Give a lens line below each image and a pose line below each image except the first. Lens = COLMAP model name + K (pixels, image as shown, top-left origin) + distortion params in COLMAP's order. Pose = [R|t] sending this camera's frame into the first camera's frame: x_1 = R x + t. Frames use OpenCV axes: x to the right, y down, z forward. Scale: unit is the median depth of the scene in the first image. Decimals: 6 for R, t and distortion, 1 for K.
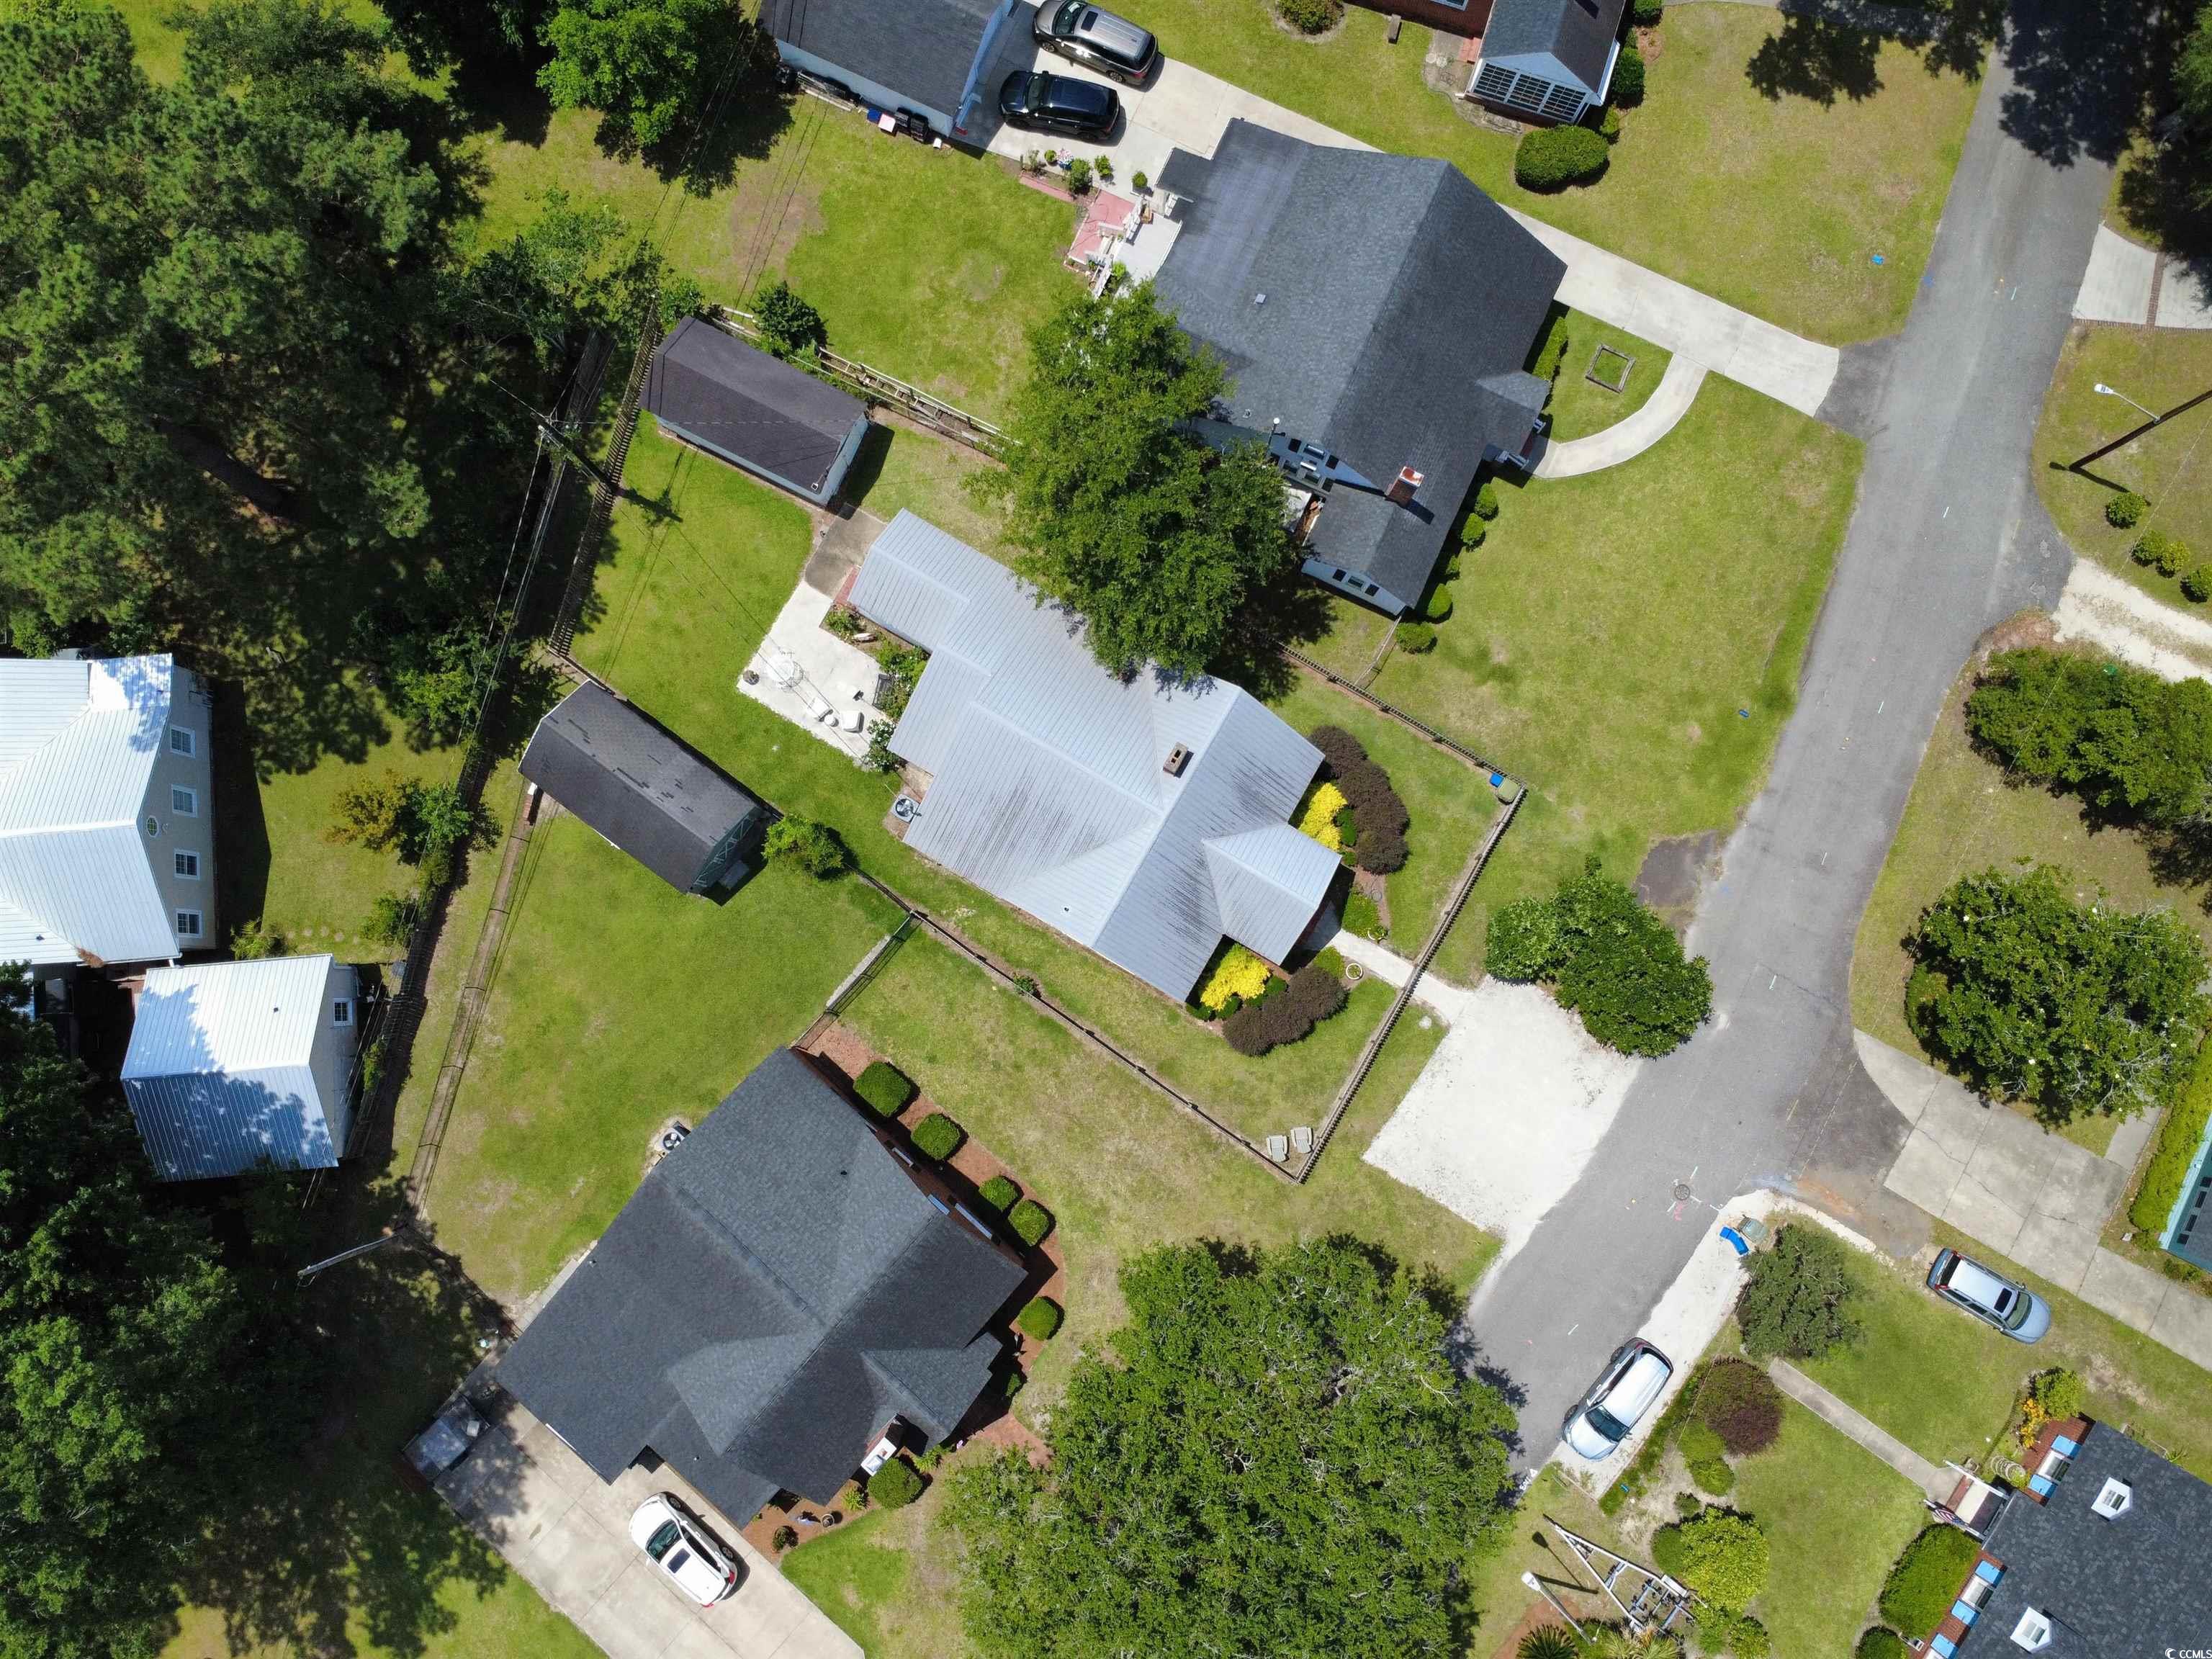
lens RADIAL K [[1646.0, 0, 1097.8], [0, 1646.0, 808.7], [0, 0, 1]] dist [-0.009405, 0.009016]
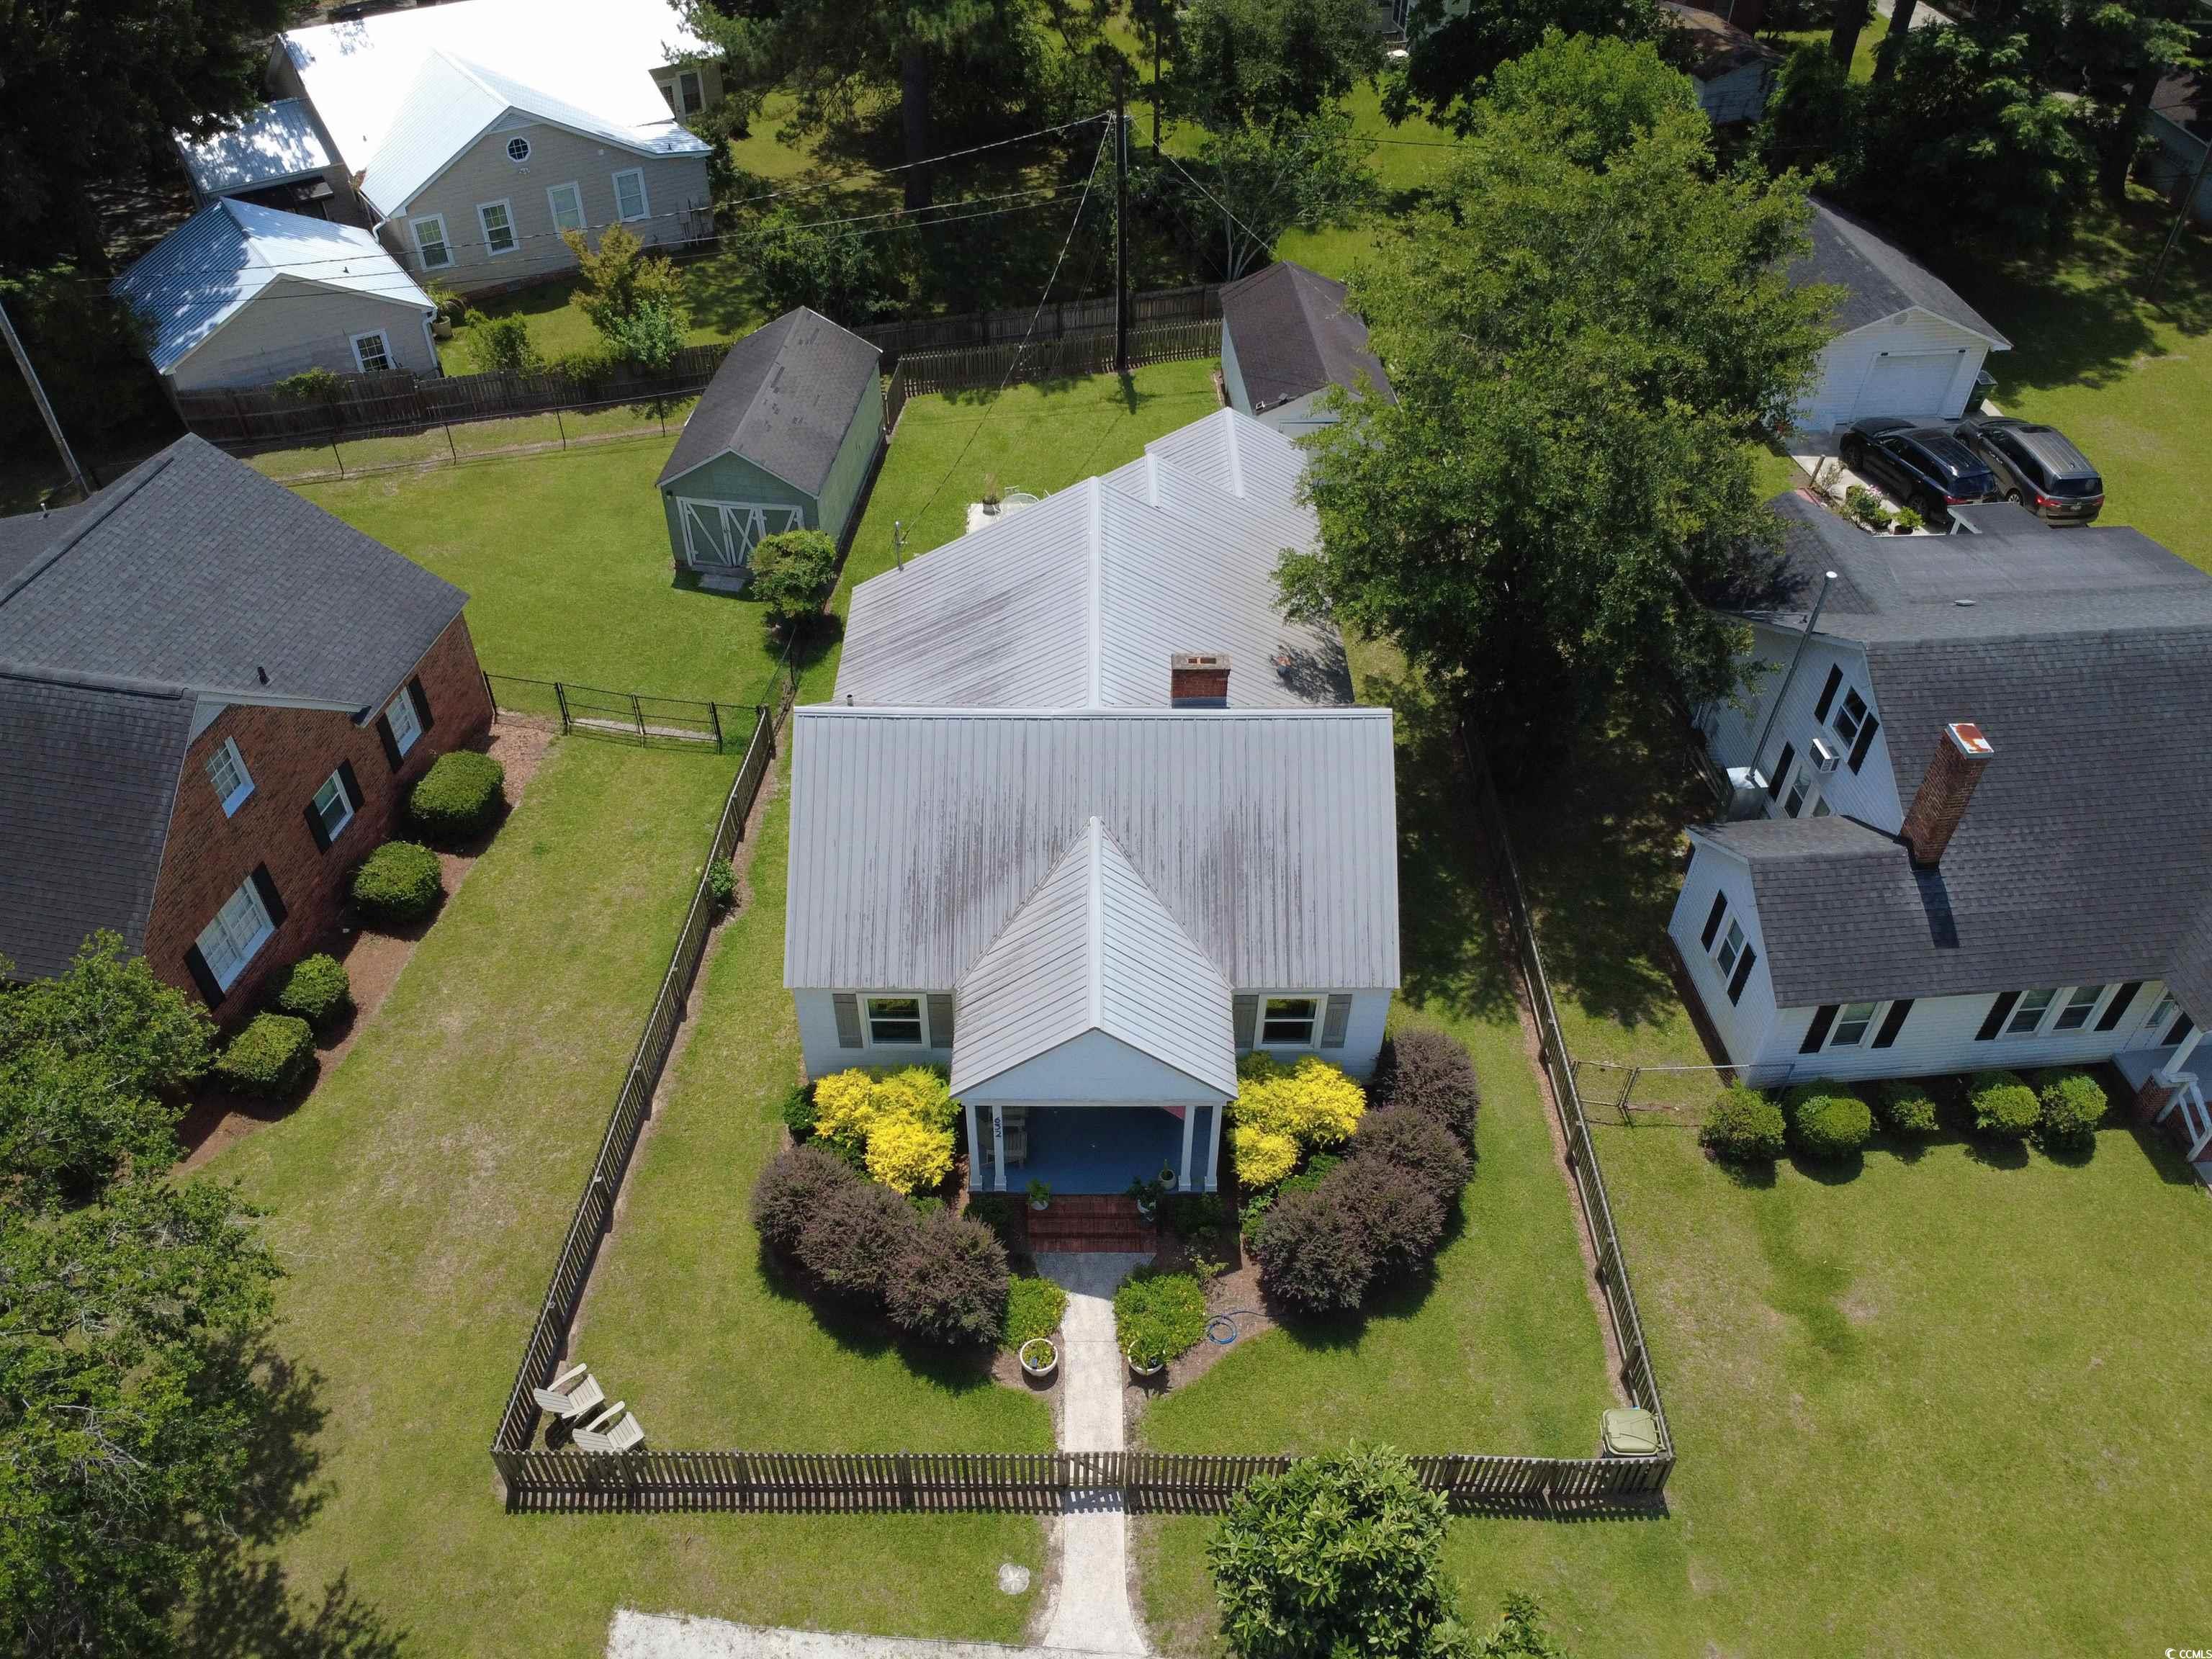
lens RADIAL K [[1646.0, 0, 1097.8], [0, 1646.0, 808.7], [0, 0, 1]] dist [-0.009405, 0.009016]
pose [[0.509082, 0.592048, -0.624751, 0.336344], [-0.856663, 0.418899, -0.301085, 0.150782], [0.083451, 0.688478, 0.720440, 0.594145]]
